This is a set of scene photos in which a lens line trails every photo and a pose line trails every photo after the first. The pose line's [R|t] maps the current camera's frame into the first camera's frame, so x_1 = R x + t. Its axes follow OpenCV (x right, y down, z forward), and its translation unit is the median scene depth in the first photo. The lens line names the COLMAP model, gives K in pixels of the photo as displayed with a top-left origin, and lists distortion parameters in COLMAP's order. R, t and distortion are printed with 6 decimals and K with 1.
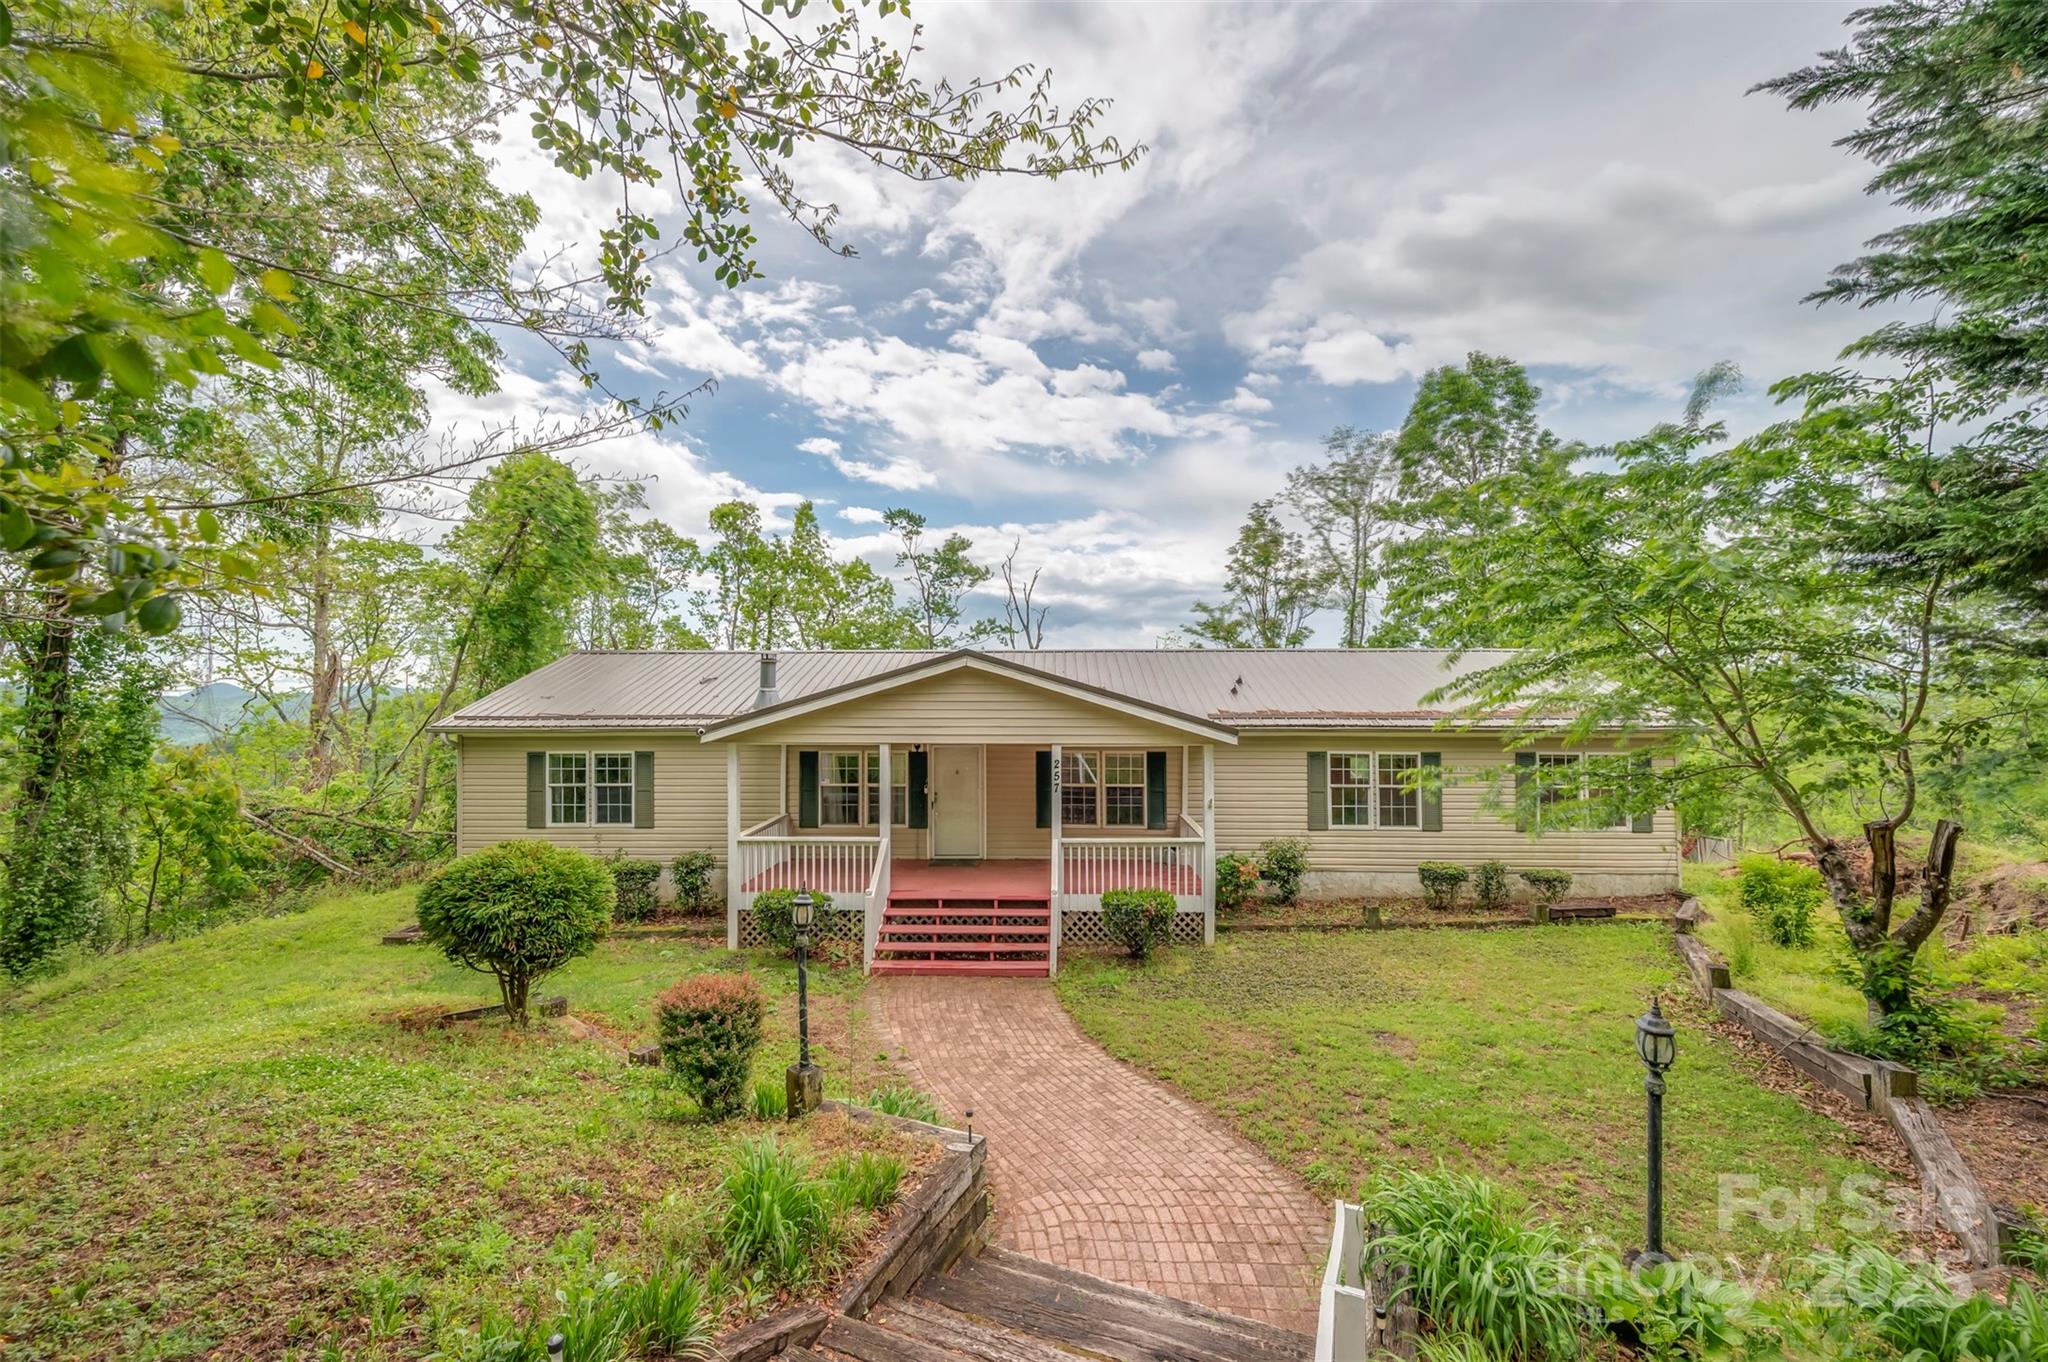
lens RADIAL K [[796.1, 0, 1027.9], [0, 796.1, 712.1], [0, 0, 1]] dist [0.006120, 0.000081]
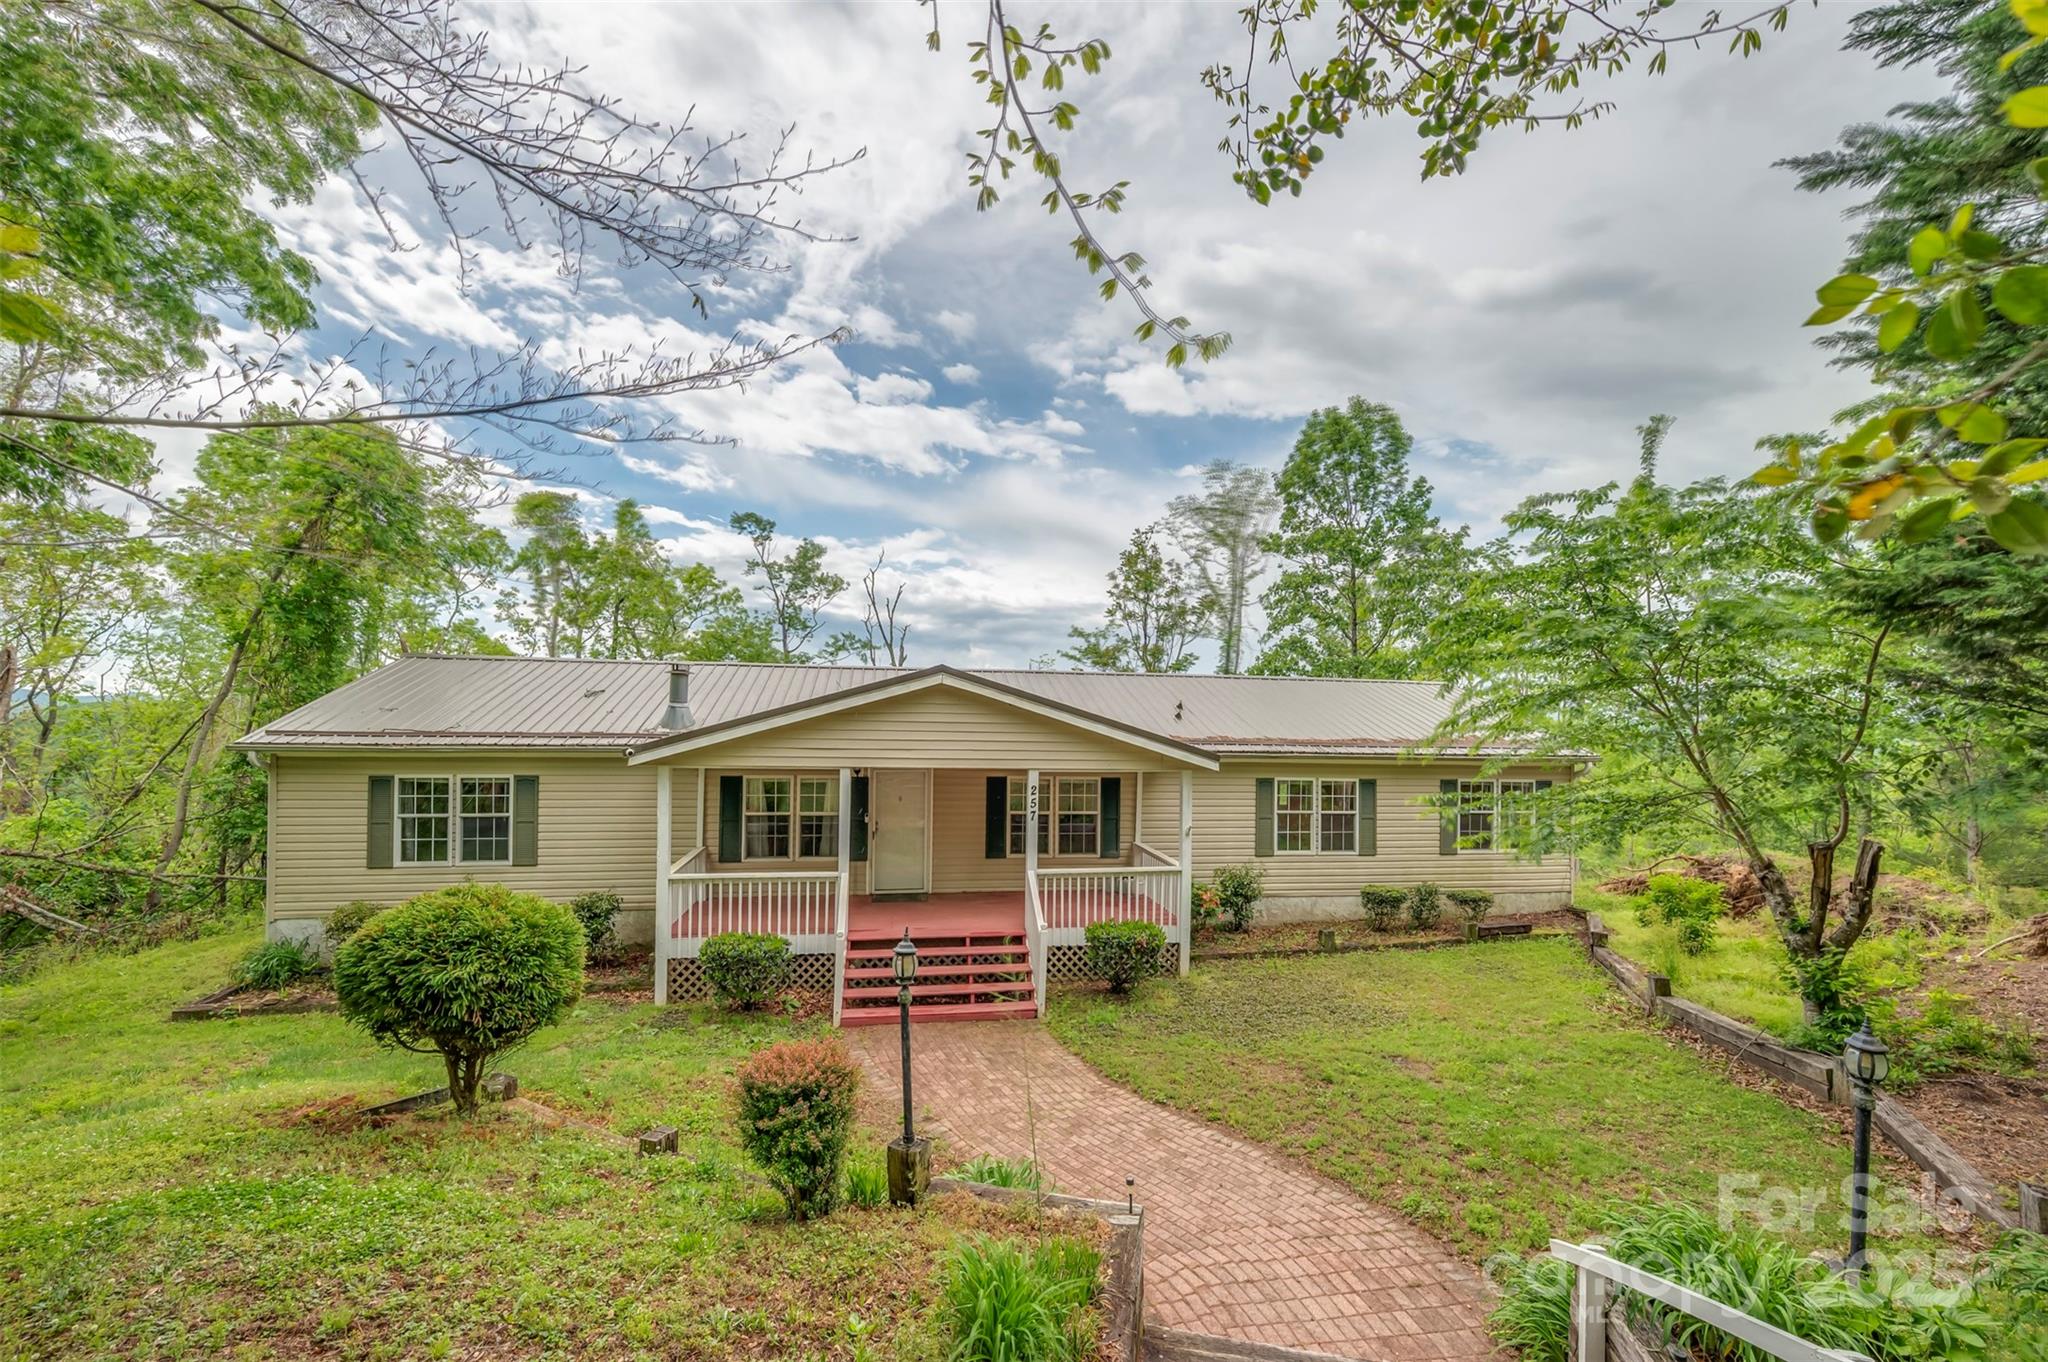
lens RADIAL K [[820.4, 0, 1015.1], [0, 820.4, 742.9], [0, 0, 1]] dist [0.006700, 0.000098]
pose [[0.981413, 0.011293, 0.191574, -0.144702], [-0.012783, 0.999897, 0.006547, 0.002617], [-0.191480, -0.008874, 0.981456, 0.046518]]
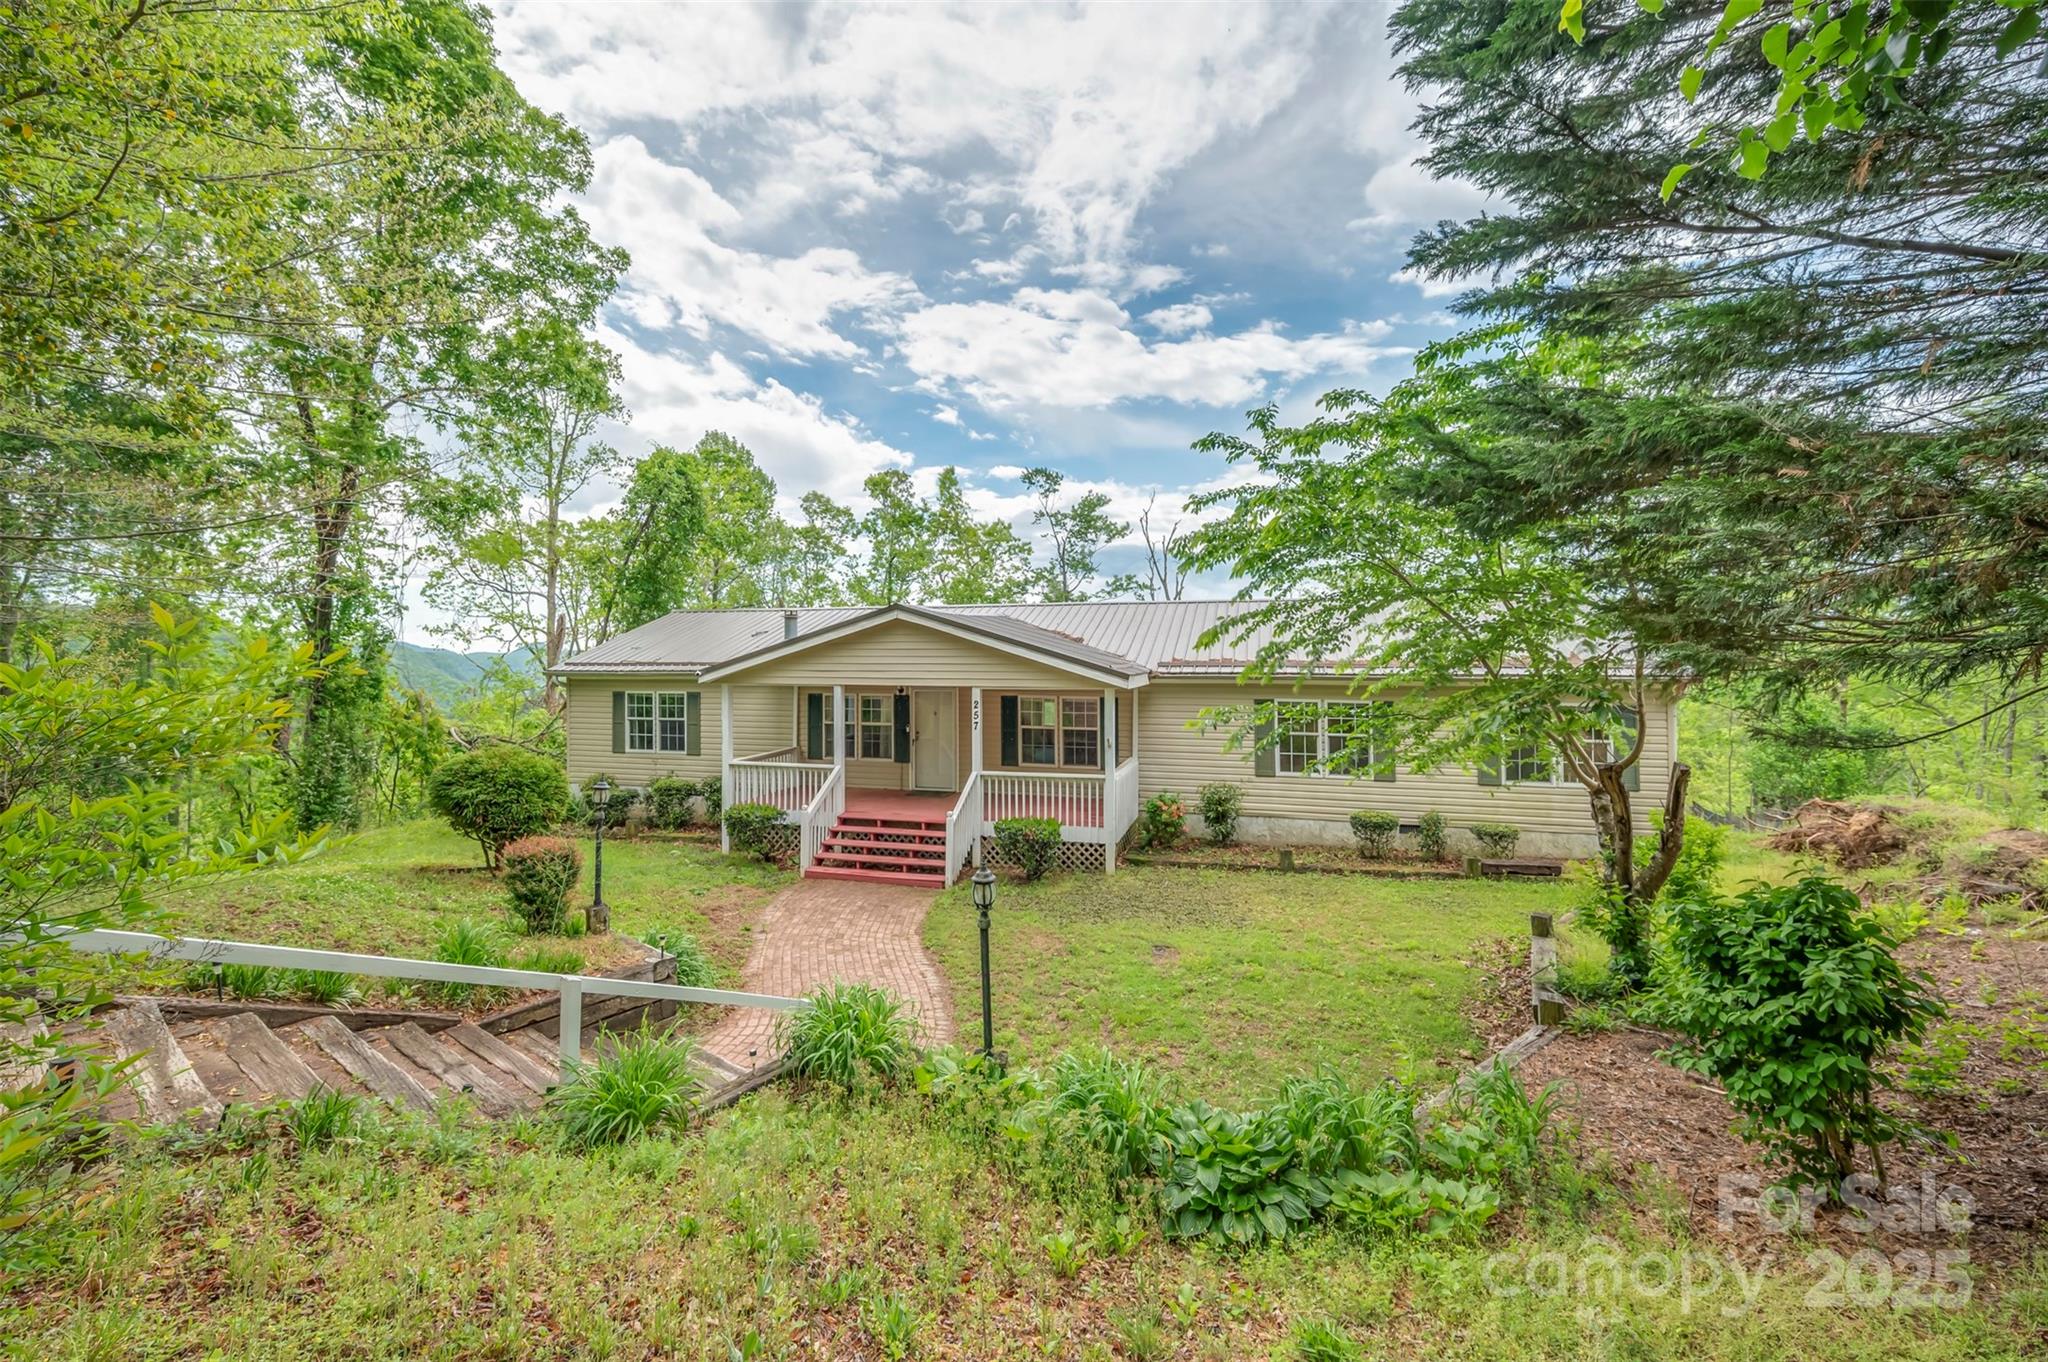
lens RADIAL K [[808.1, 0, 1029.0], [0, 808.1, 685.6], [0, 0, 1]] dist [0.006095, 0.000194]
pose [[0.971222, 0.009660, -0.237978, 0.317404], [-0.004947, 0.999780, 0.020392, 0.012266], [0.238123, -0.018627, 0.971056, -0.074441]]
